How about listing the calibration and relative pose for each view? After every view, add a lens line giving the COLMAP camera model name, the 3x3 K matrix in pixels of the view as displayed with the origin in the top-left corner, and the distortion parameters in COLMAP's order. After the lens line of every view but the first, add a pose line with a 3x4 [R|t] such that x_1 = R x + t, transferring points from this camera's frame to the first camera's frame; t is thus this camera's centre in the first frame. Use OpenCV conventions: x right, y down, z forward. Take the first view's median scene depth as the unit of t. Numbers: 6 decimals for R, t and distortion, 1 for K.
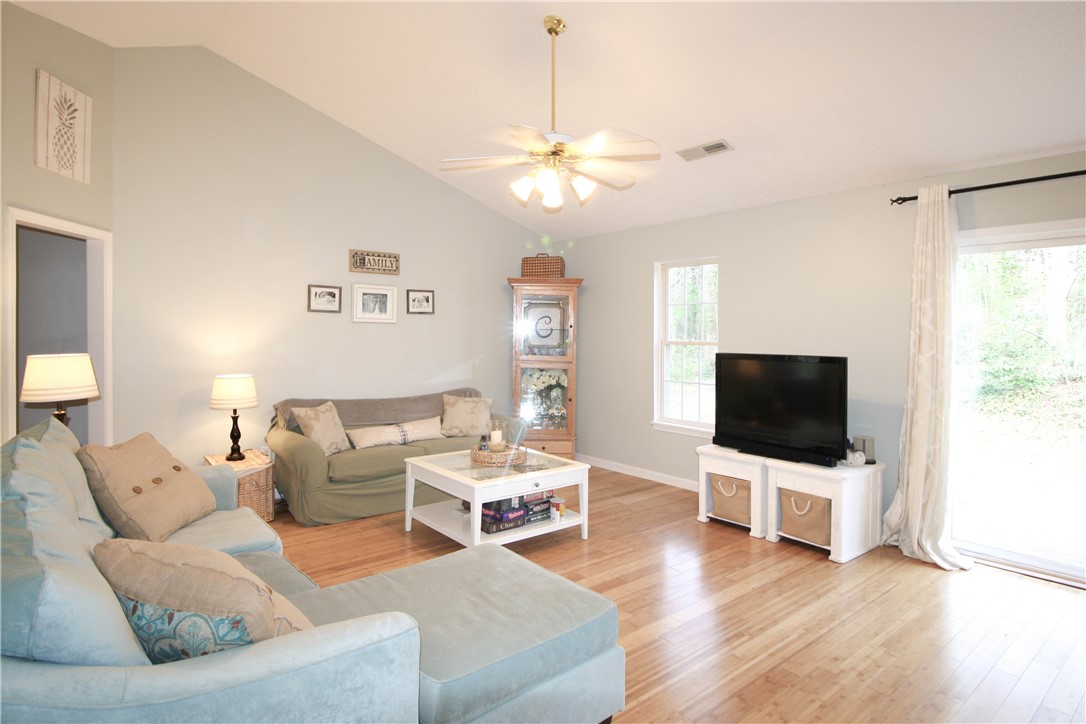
lens RADIAL K [[575.3, 0, 543.5], [0, 575.3, 340.7], [0, 0, 1]] dist [-0.000357, -0.000042]
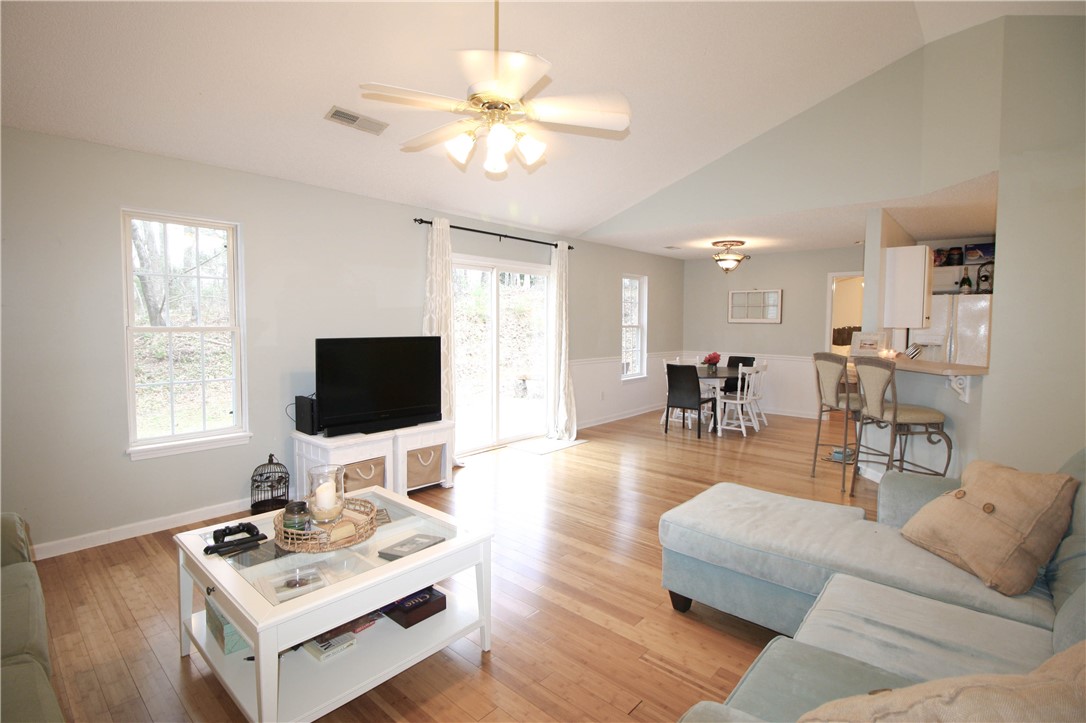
lens RADIAL K [[524.5, 0, 544.0], [0, 524.5, 352.9], [0, 0, 1]] dist [-0.001332, -0.000757]
pose [[-0.155829, -0.059041, 0.986018, -0.652051], [0.002466, 0.998186, 0.060160, -0.004742], [-0.987781, 0.011806, -0.155400, 0.877297]]
